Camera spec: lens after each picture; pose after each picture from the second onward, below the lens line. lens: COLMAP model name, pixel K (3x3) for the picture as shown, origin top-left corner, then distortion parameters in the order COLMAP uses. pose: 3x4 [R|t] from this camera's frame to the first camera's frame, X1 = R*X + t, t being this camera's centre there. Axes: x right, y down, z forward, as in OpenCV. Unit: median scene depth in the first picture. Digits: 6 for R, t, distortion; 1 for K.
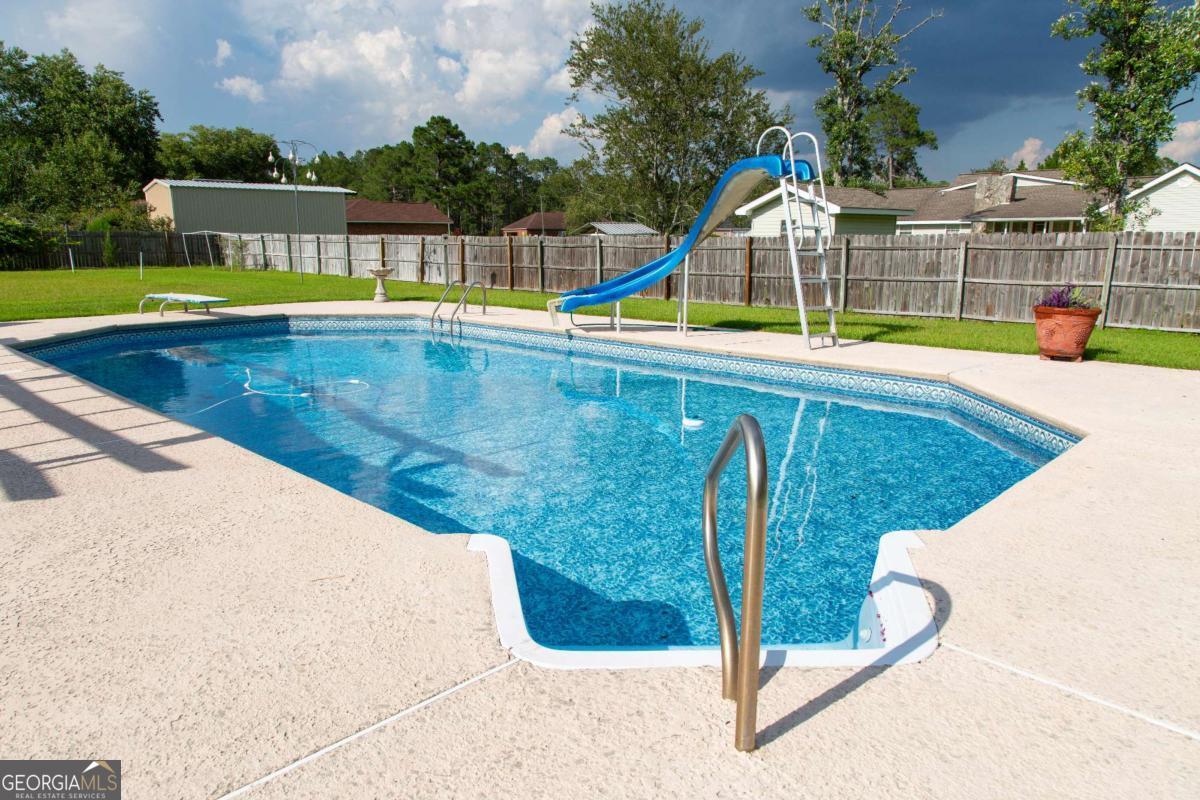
lens RADIAL K [[815.0, 0, 600.0], [0, 815.0, 400.0], [0, 0, 1]] dist [0.001549, 0.035004]
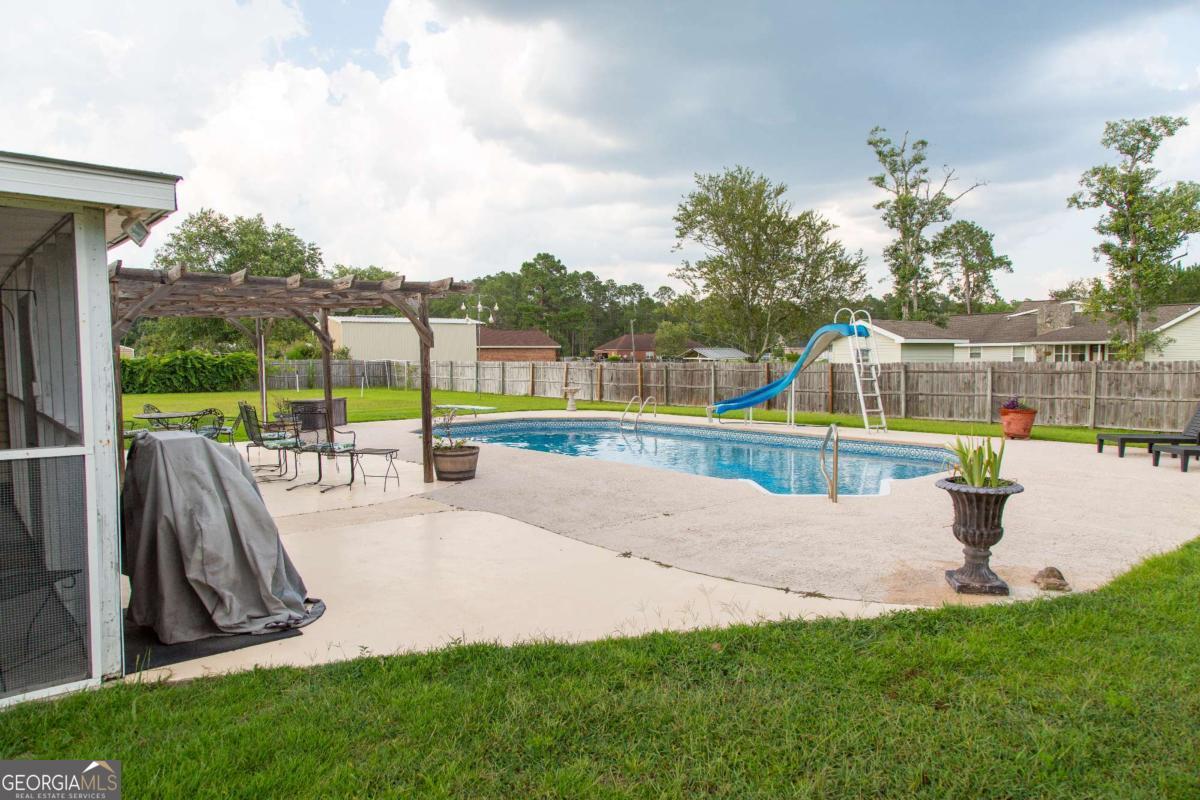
lens RADIAL K [[815.0, 0, 600.0], [0, 815.0, 400.0], [0, 0, 1]] dist [0.001549, 0.035004]
pose [[0.995251, -0.003142, -0.097287, -0.032705], [-0.010755, 0.989810, -0.141990, 0.027305], [0.096742, 0.142362, 0.985076, -0.176612]]
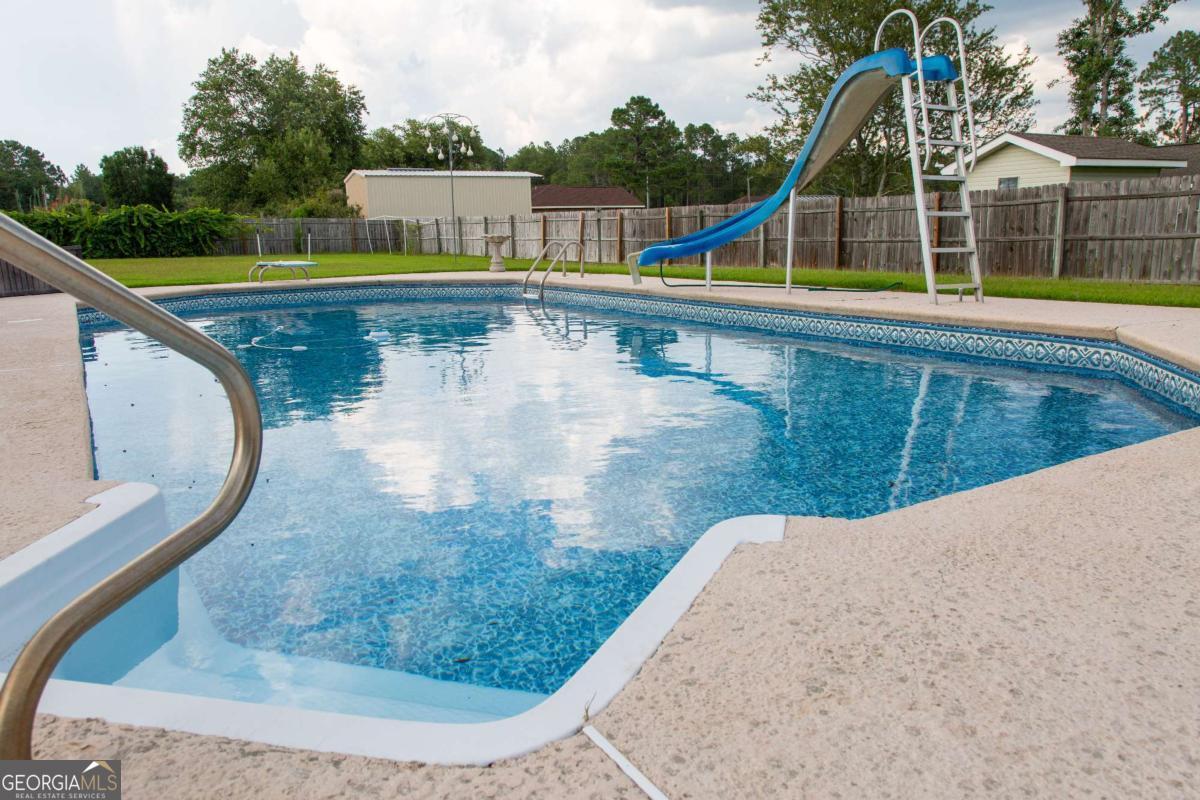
lens RADIAL K [[859.1, 0, 600.0], [0, 859.1, 400.0], [0, 0, 1]] dist [0.029466, 0.000652]
pose [[0.969367, 0.026750, -0.244158, 0.035914], [-0.026361, 0.999641, 0.004862, 0.007050], [0.244200, 0.001723, 0.969723, 0.035594]]
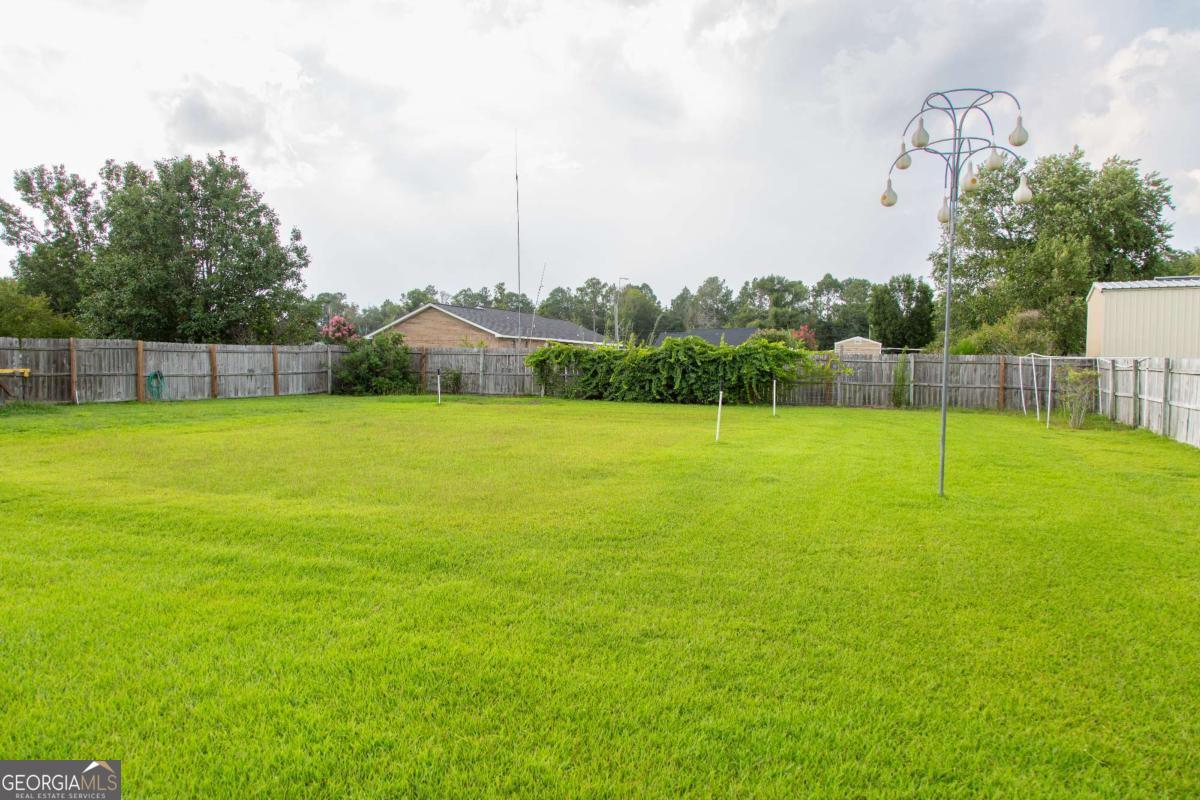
lens RADIAL K [[794.8, 0, 600.0], [0, 794.8, 400.0], [0, 0, 1]] dist [0.007401, 0.003090]
pose [[0.367863, 0.047337, -0.928674, -0.081498], [-0.185289, 0.982407, -0.023320, -0.100392], [0.911232, 0.180652, 0.370163, 0.501998]]
